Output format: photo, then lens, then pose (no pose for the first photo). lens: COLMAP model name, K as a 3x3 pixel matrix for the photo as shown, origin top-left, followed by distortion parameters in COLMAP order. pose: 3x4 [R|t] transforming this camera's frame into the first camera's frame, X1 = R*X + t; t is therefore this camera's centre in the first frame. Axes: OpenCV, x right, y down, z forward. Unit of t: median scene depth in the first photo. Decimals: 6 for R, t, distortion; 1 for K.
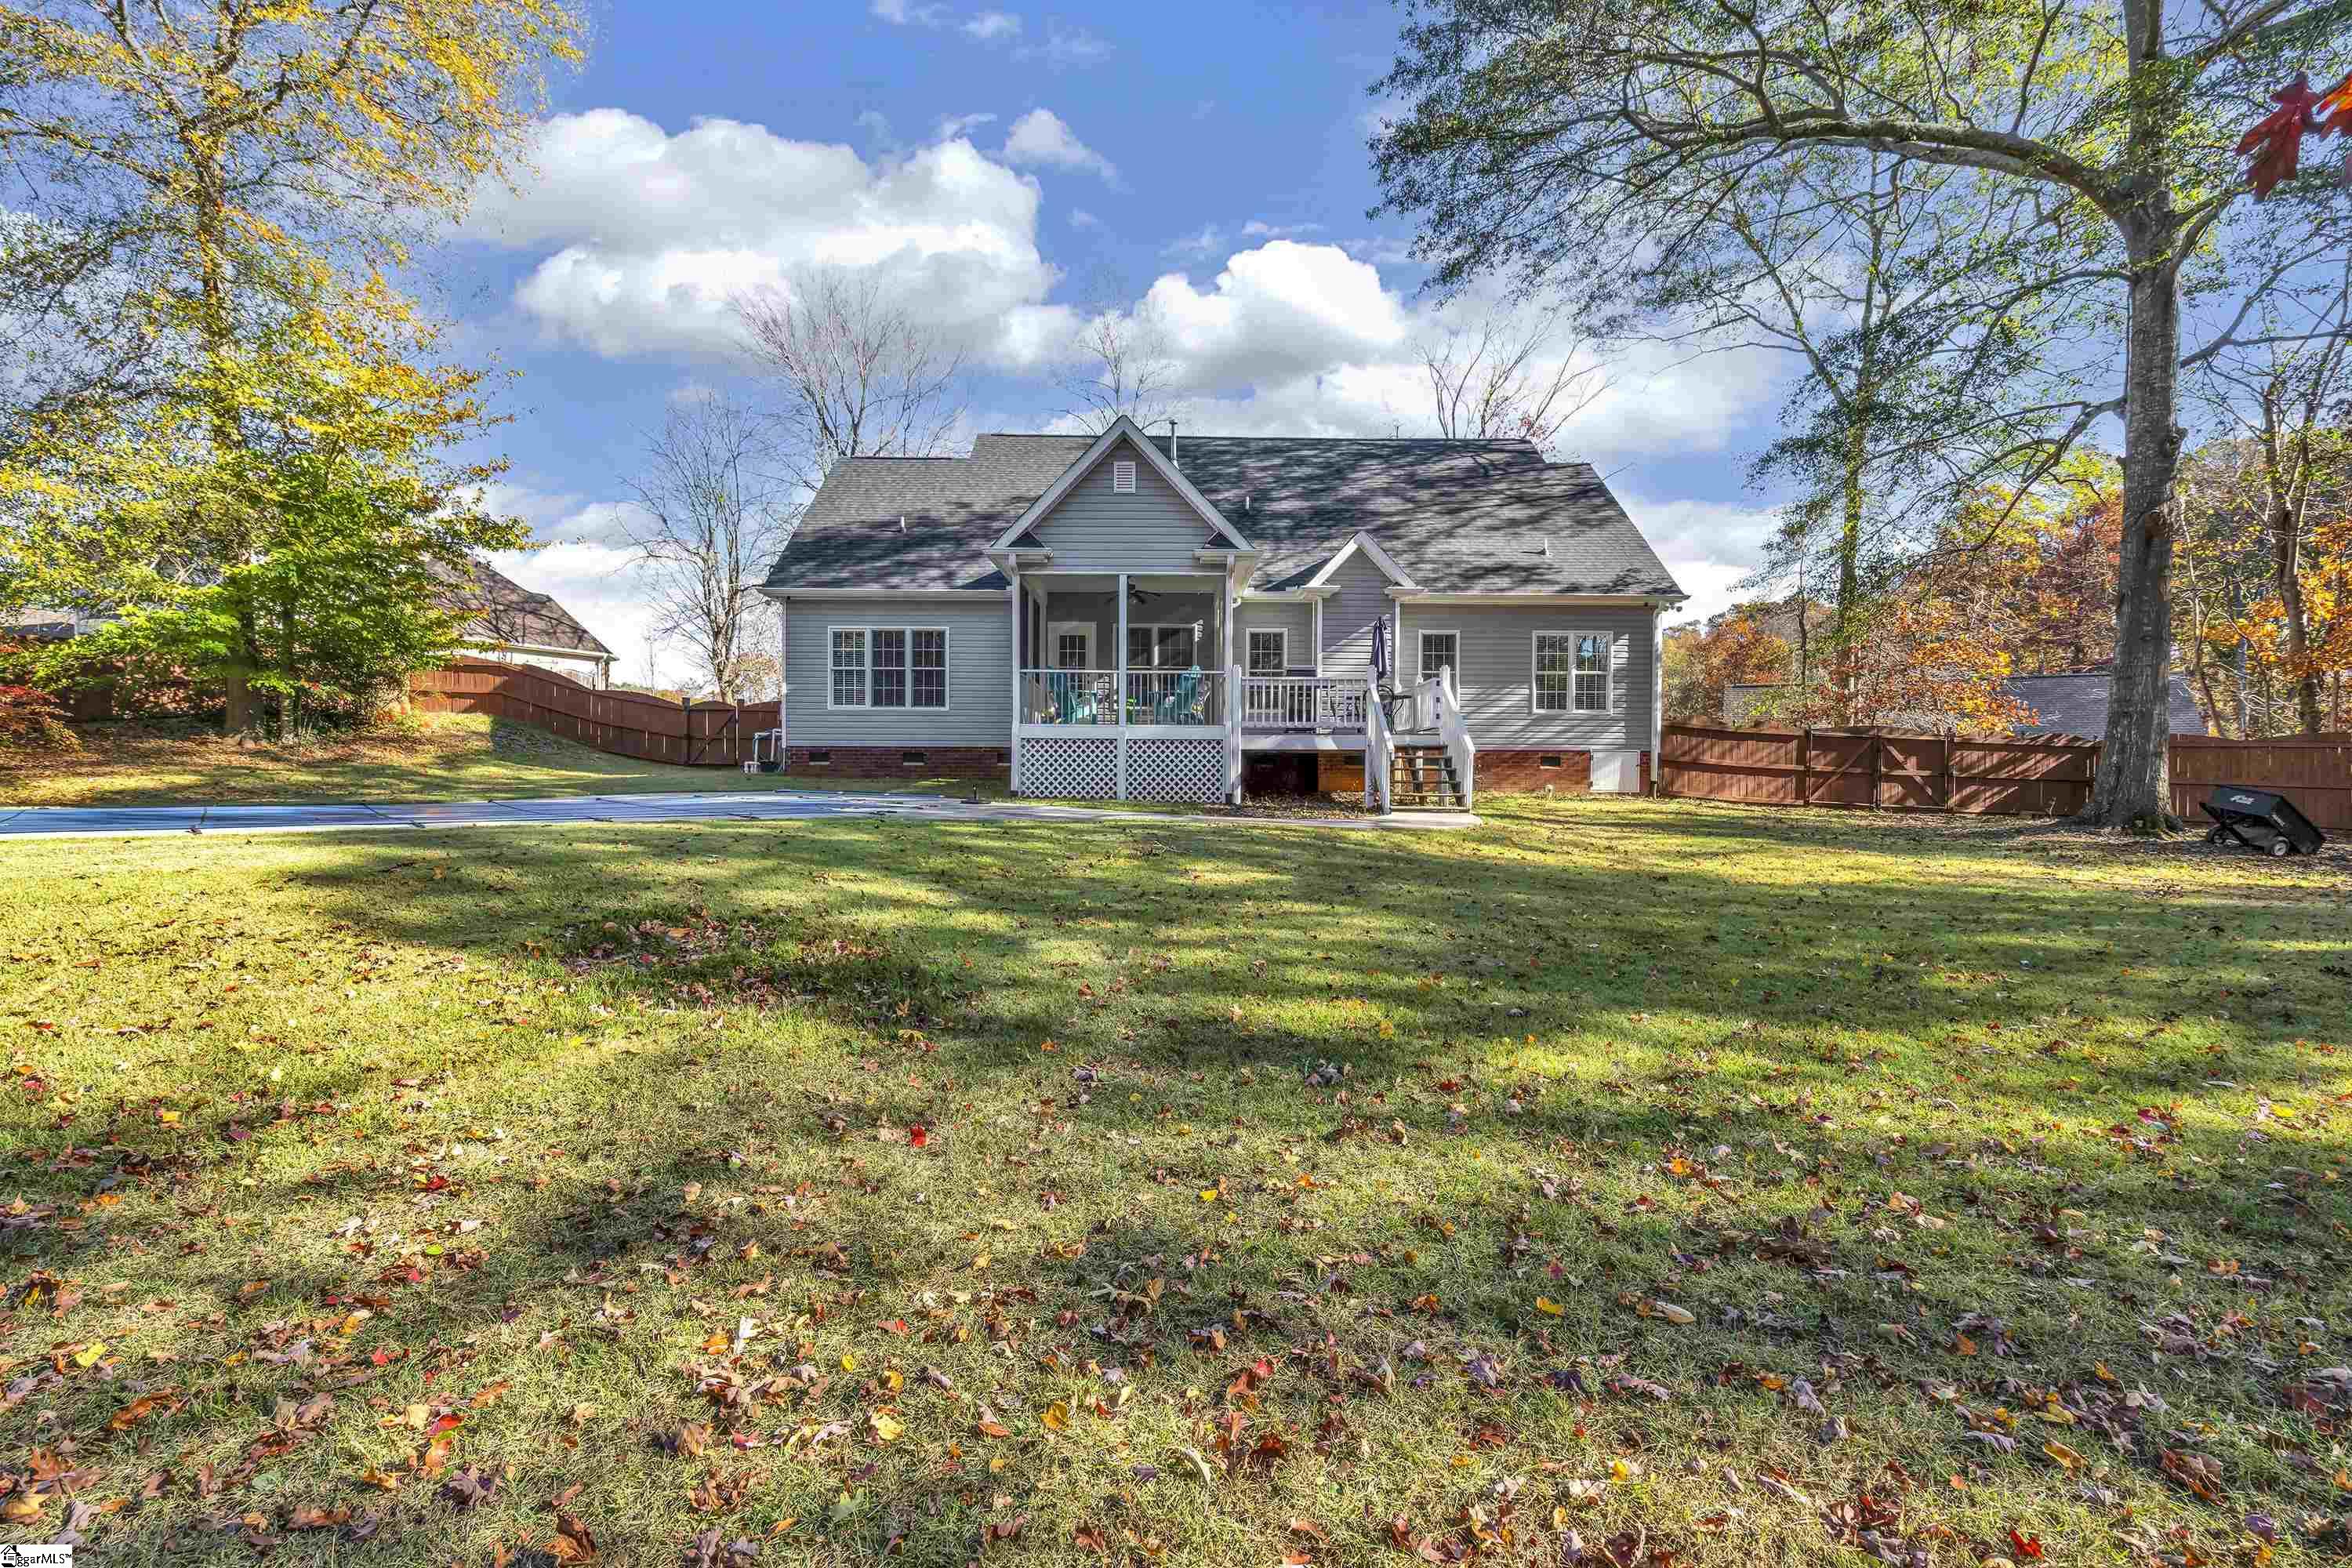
lens RADIAL K [[1077.6, 0, 1181.6], [0, 1077.6, 785.7], [0, 0, 1]] dist [0.000345, 0.000149]
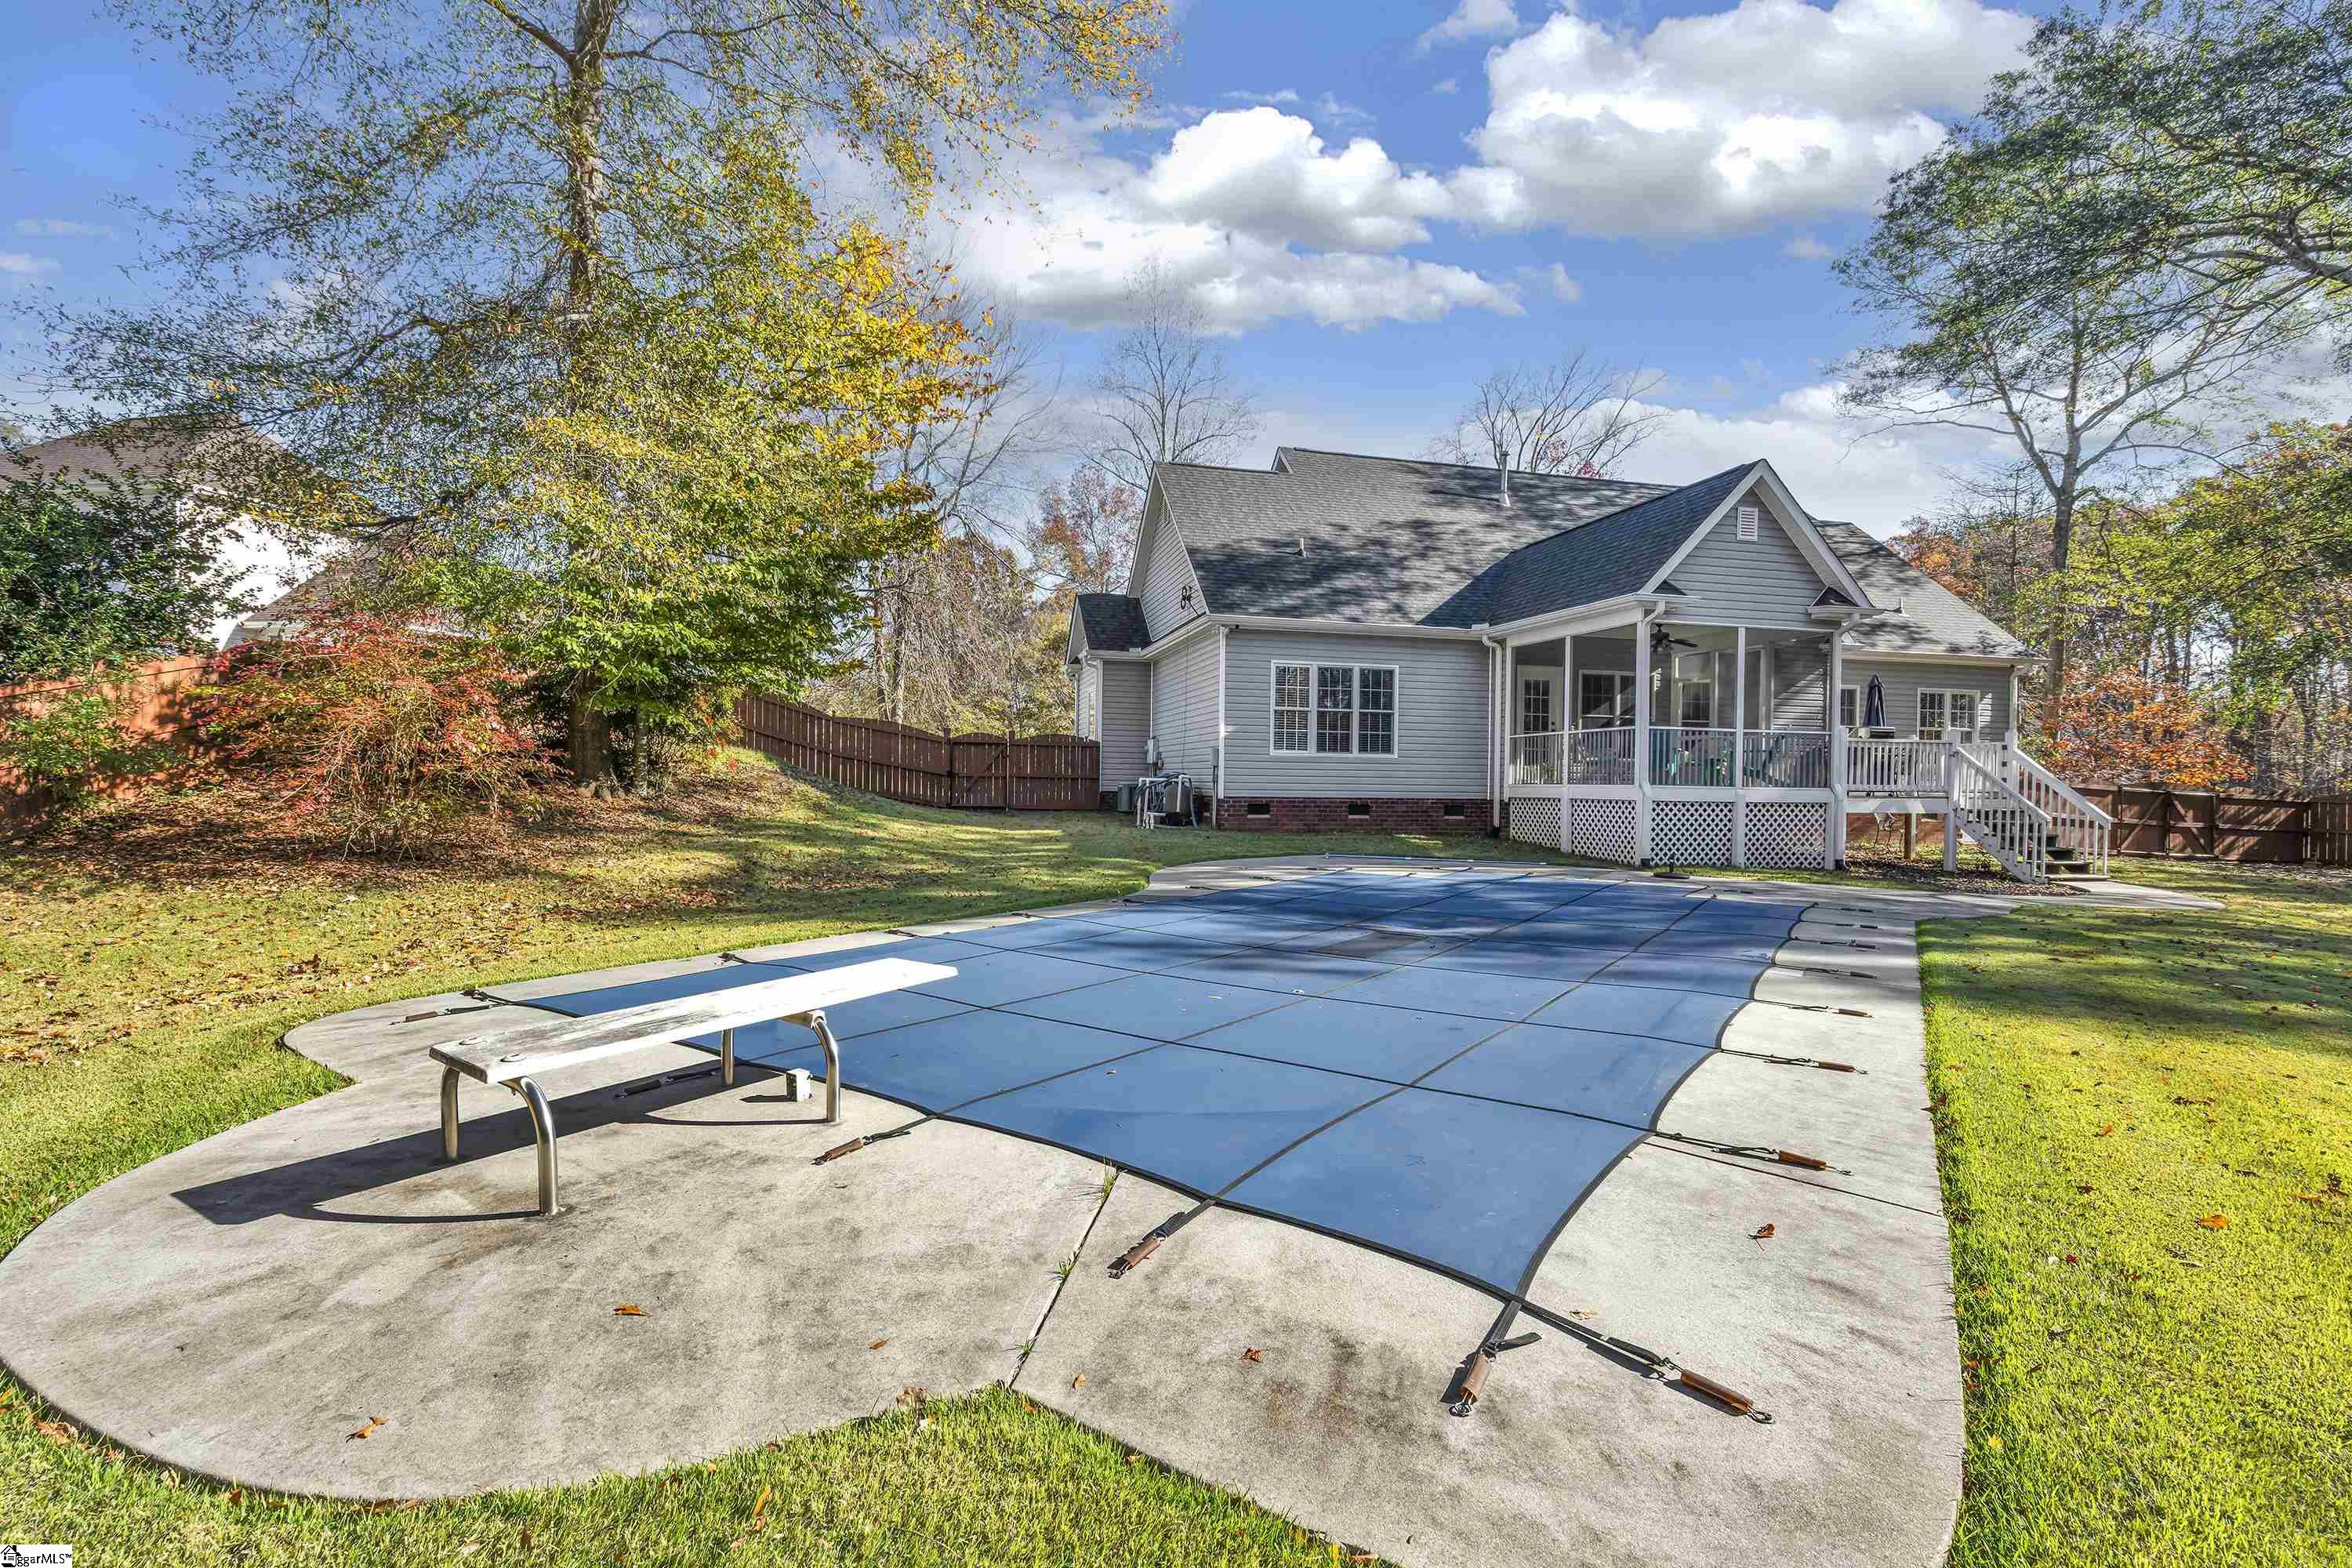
lens RADIAL K [[1077.6, 0, 1174.8], [0, 1077.6, 777.4], [0, 0, 1]] dist [0.000345, 0.000149]
pose [[0.972928, 0.008650, 0.230948, -0.604541], [-0.005404, 0.999878, -0.014687, -0.039530], [-0.231047, 0.013042, 0.972855, 0.165592]]
